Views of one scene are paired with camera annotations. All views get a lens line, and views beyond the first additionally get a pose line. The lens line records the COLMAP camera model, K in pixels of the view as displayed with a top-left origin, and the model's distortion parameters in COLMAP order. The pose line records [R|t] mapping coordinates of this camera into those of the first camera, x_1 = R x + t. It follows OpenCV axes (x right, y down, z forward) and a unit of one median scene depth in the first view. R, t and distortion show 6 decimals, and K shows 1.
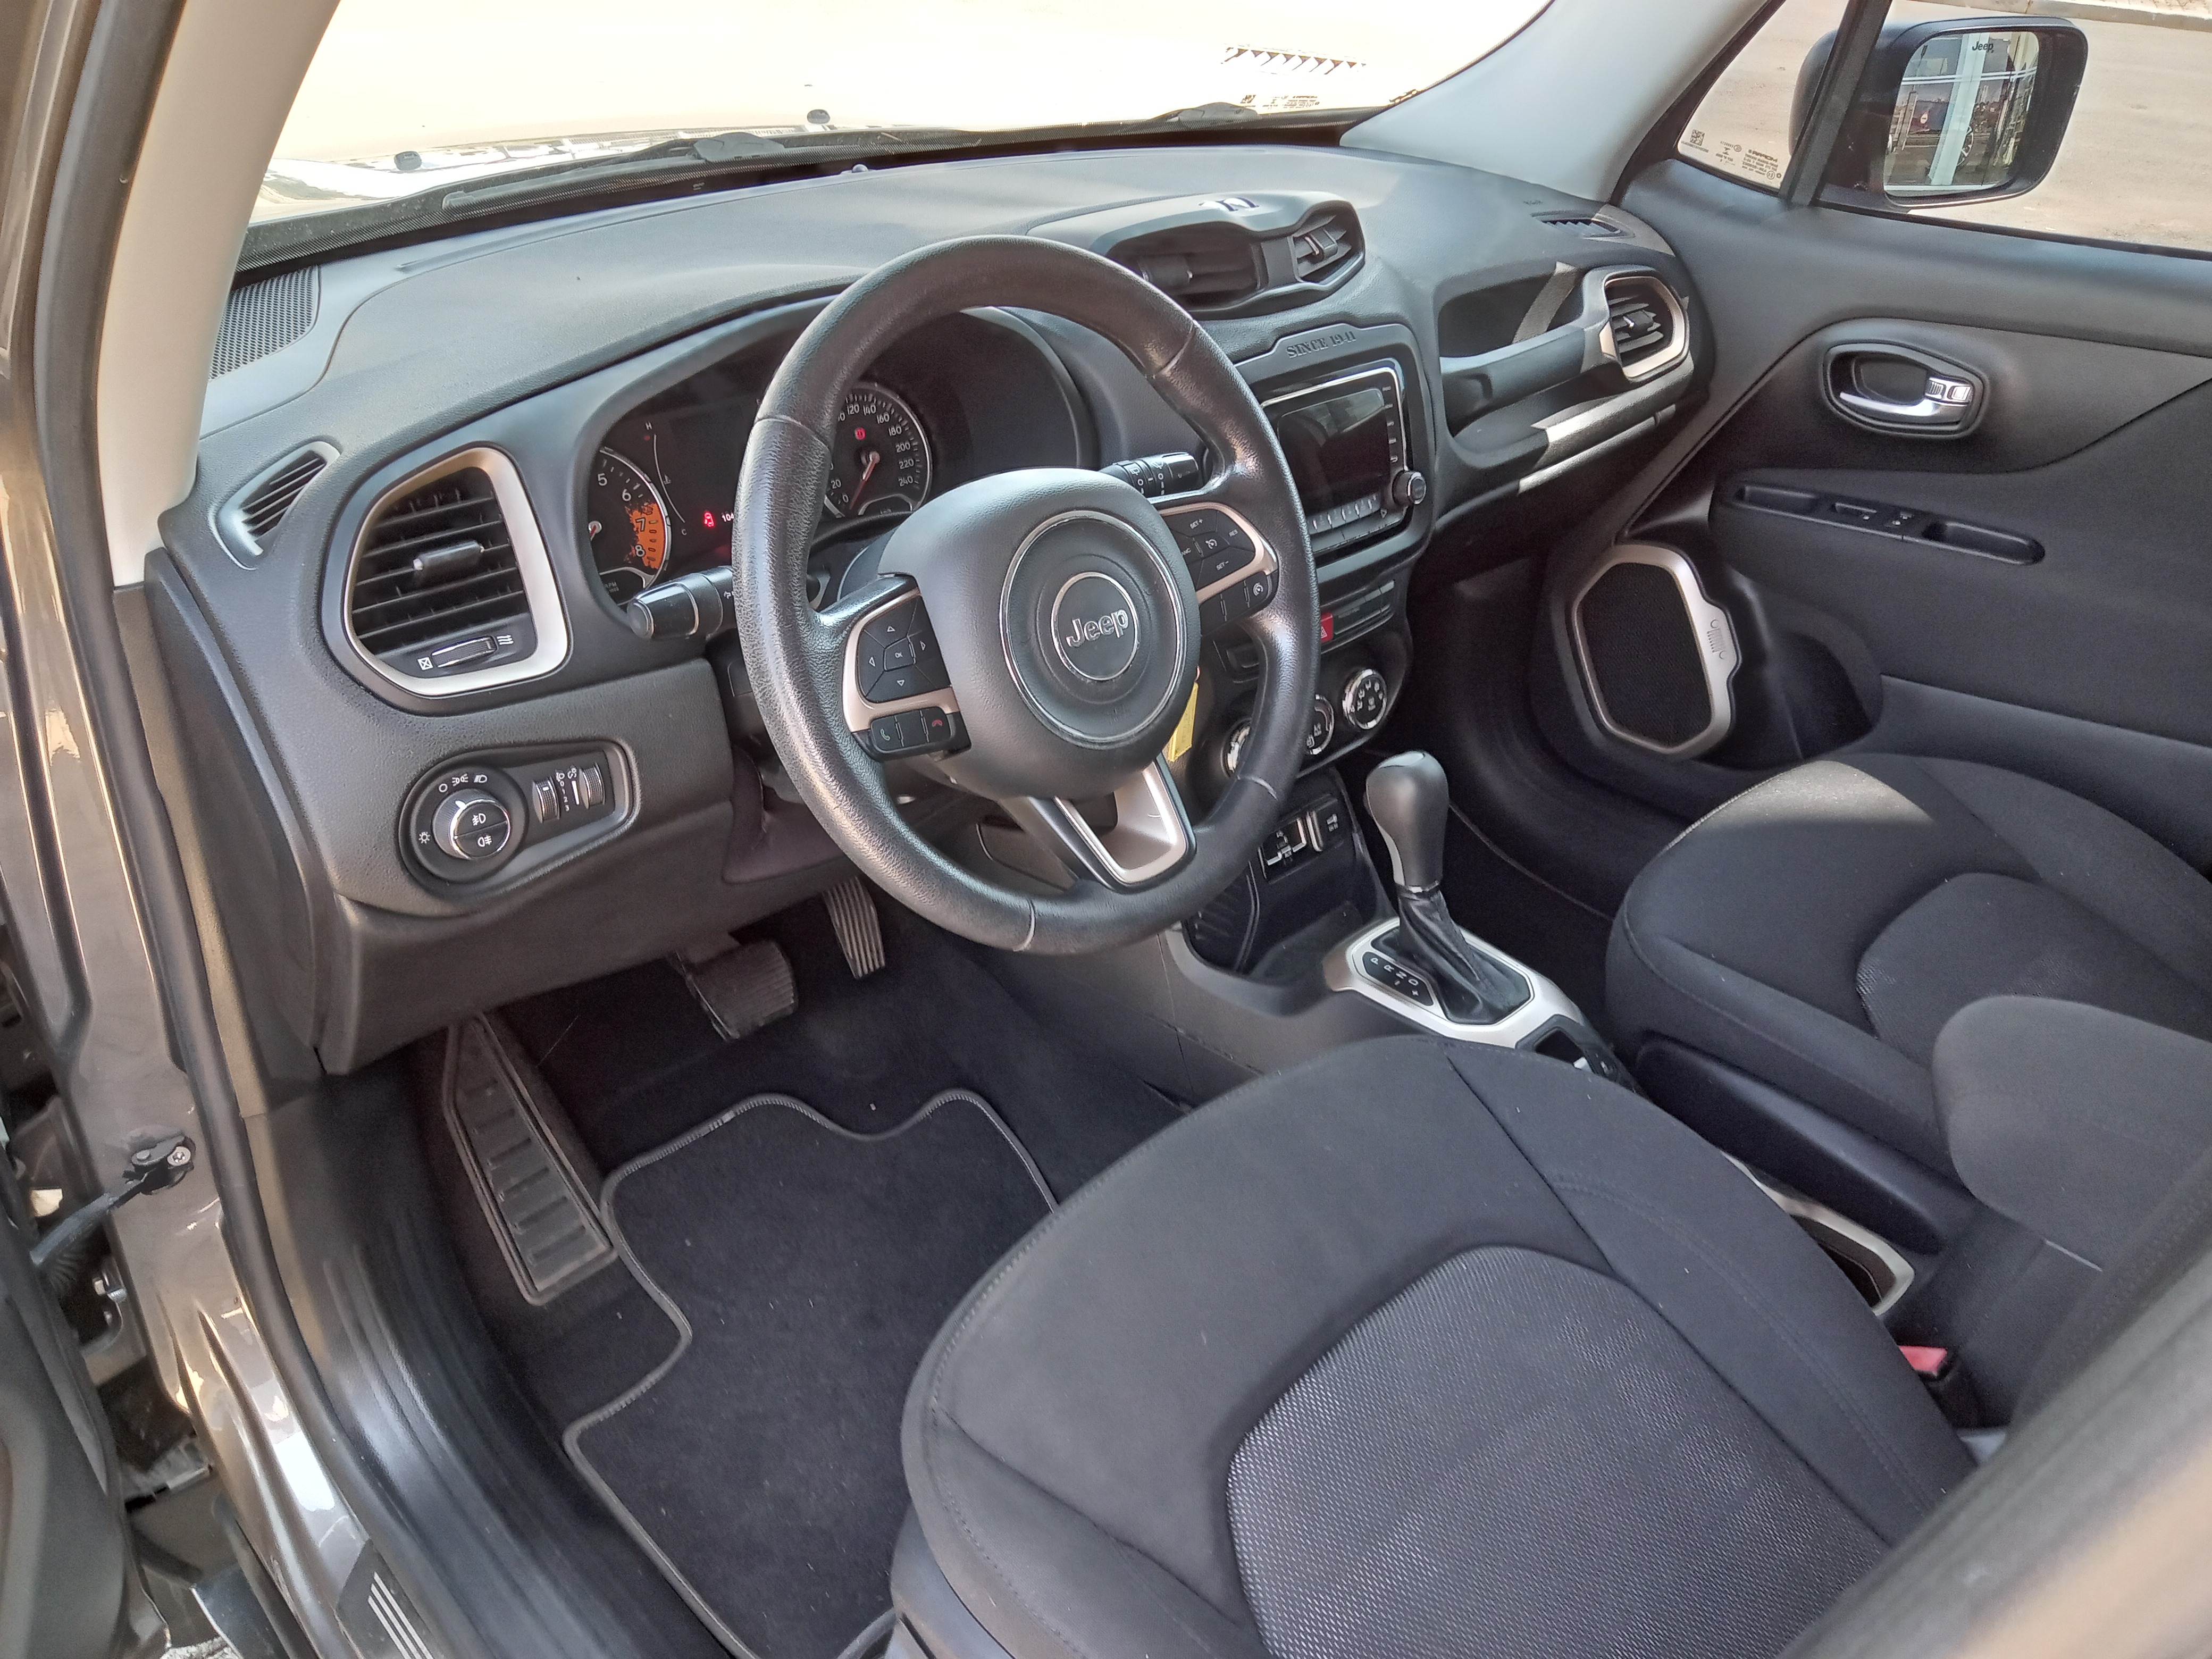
lens RADIAL K [[1624.0, 0, 1106.0], [0, 1624.0, 829.5], [0, 0, 1]] dist [-0.025202, -0.002323]
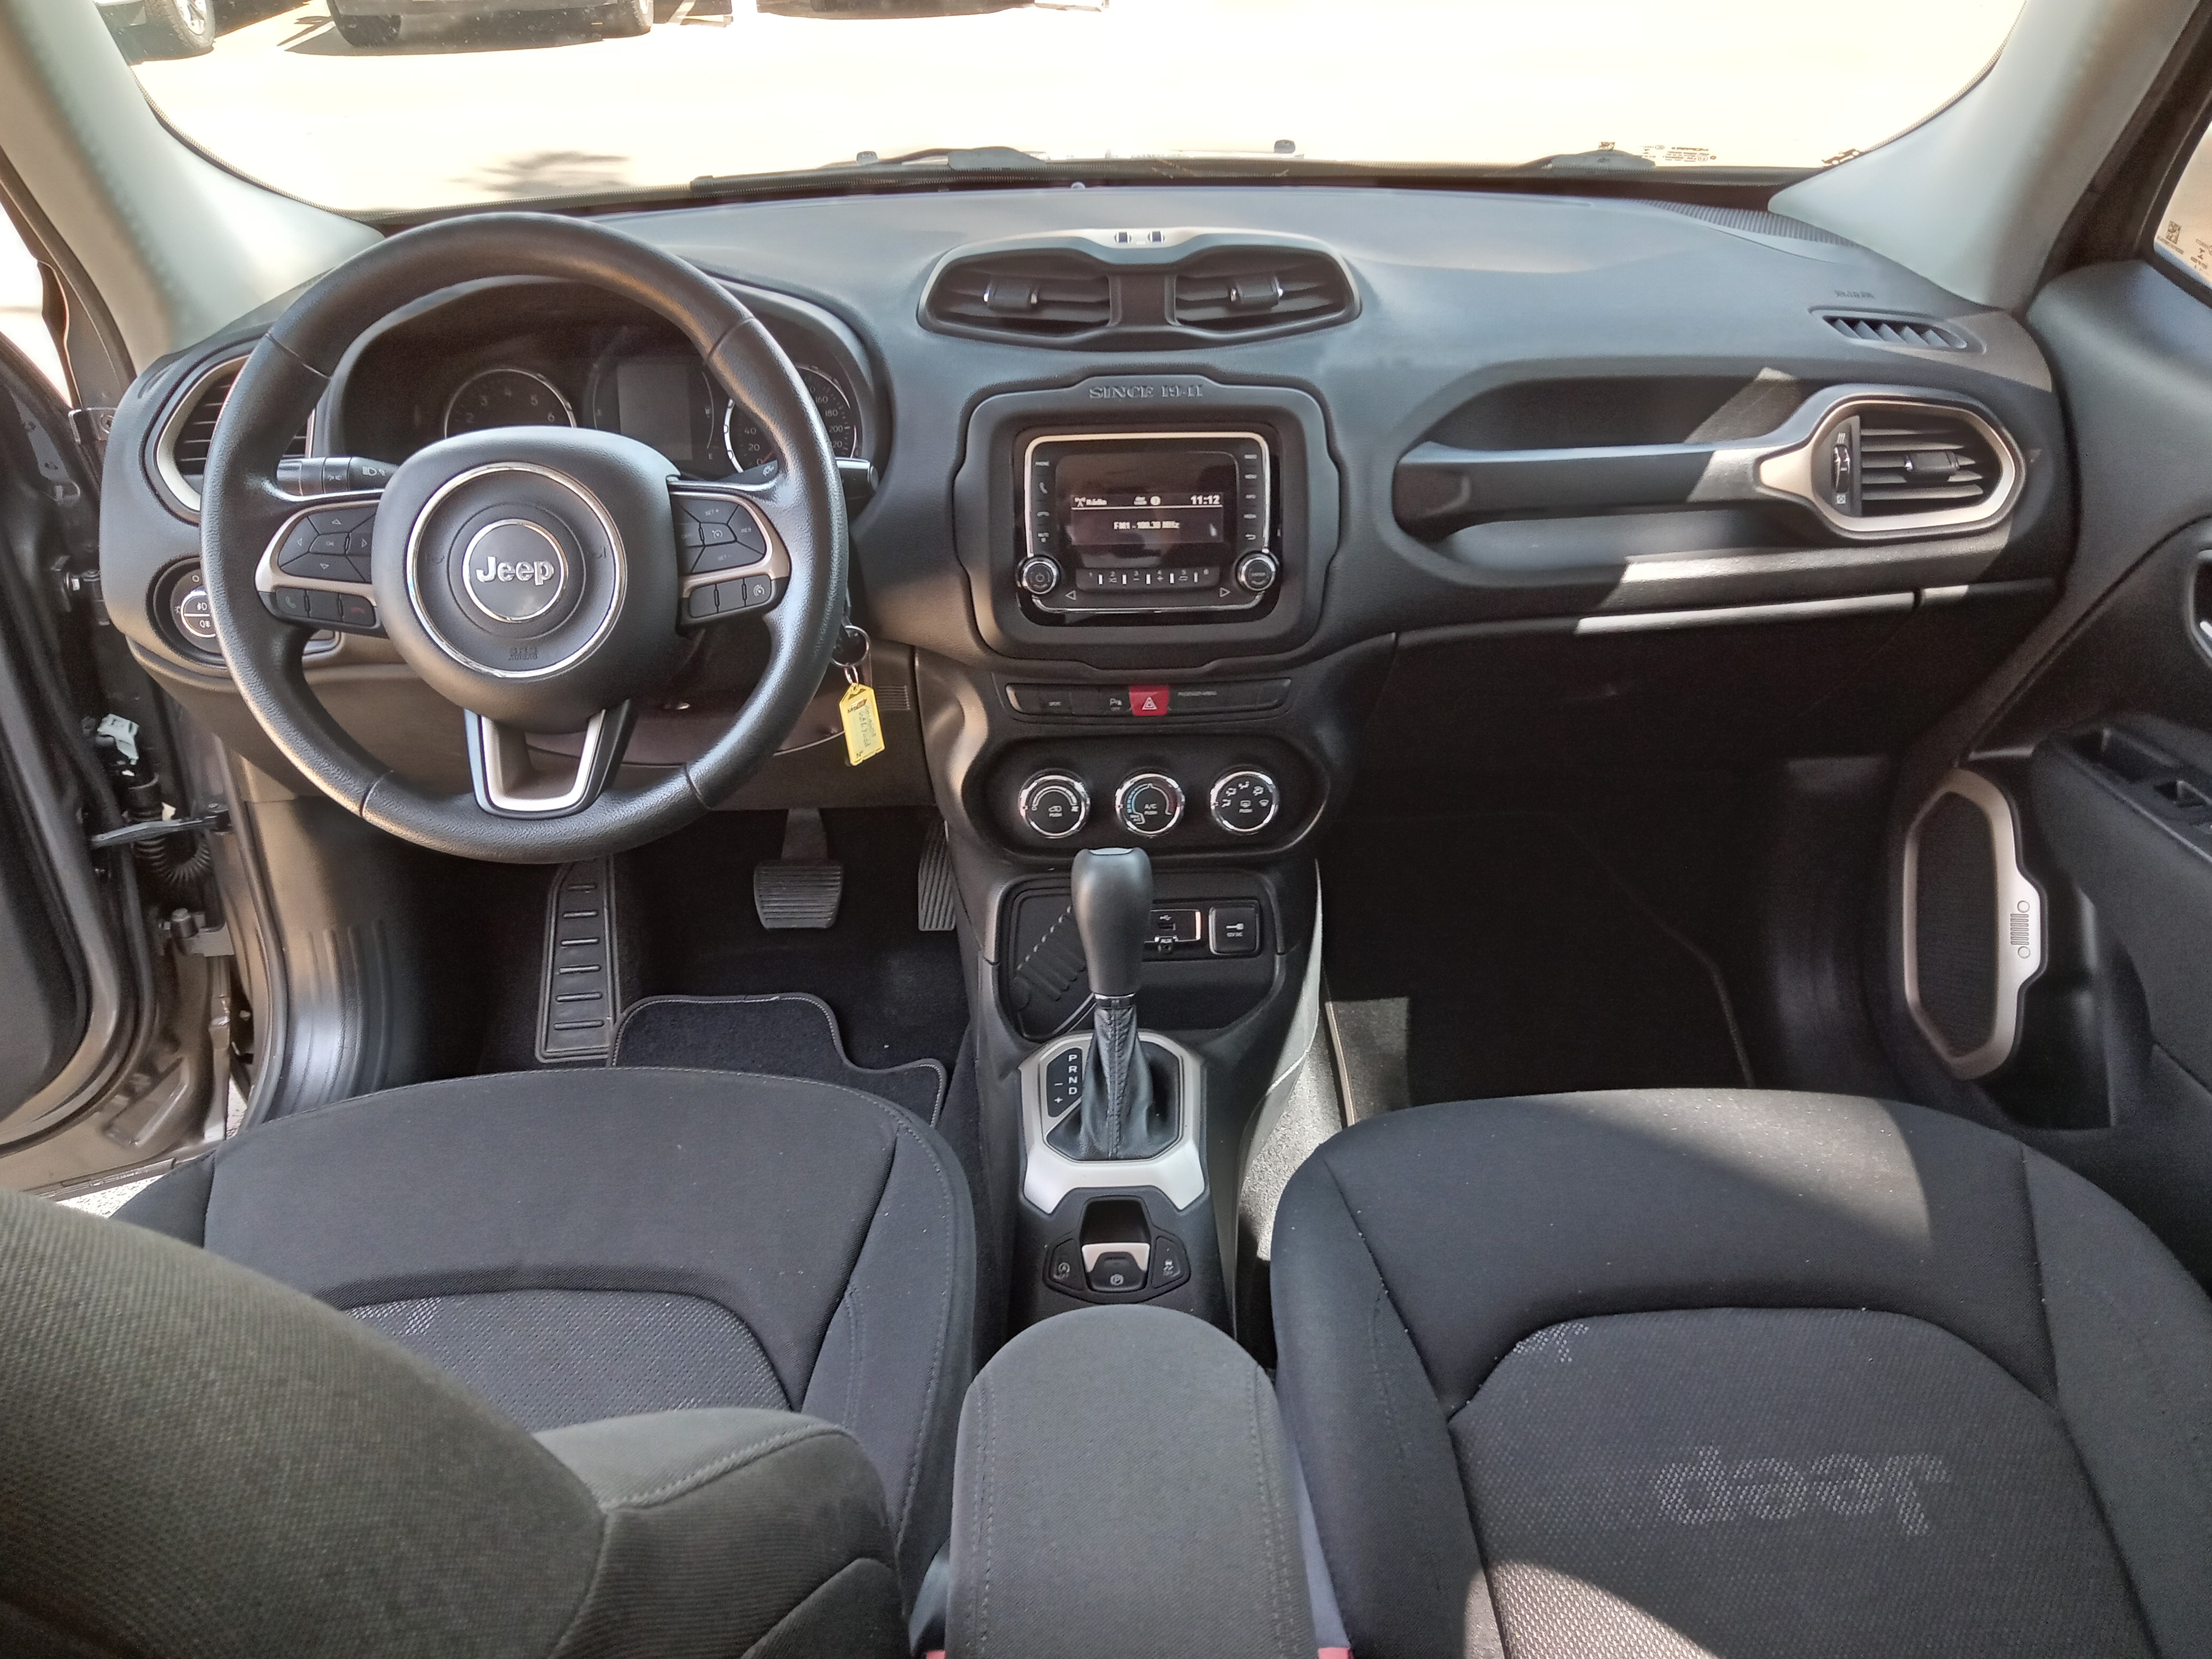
lens RADIAL K [[1636.2, 0, 1175.7], [0, 1636.2, 825.1], [0, 0, 1]] dist [-0.001410, -0.007491]
pose [[0.735485, 0.300456, -0.607279, 0.615070], [-0.322095, 0.943591, 0.076754, -0.111885], [0.596084, 0.139150, 0.790772, 0.239550]]
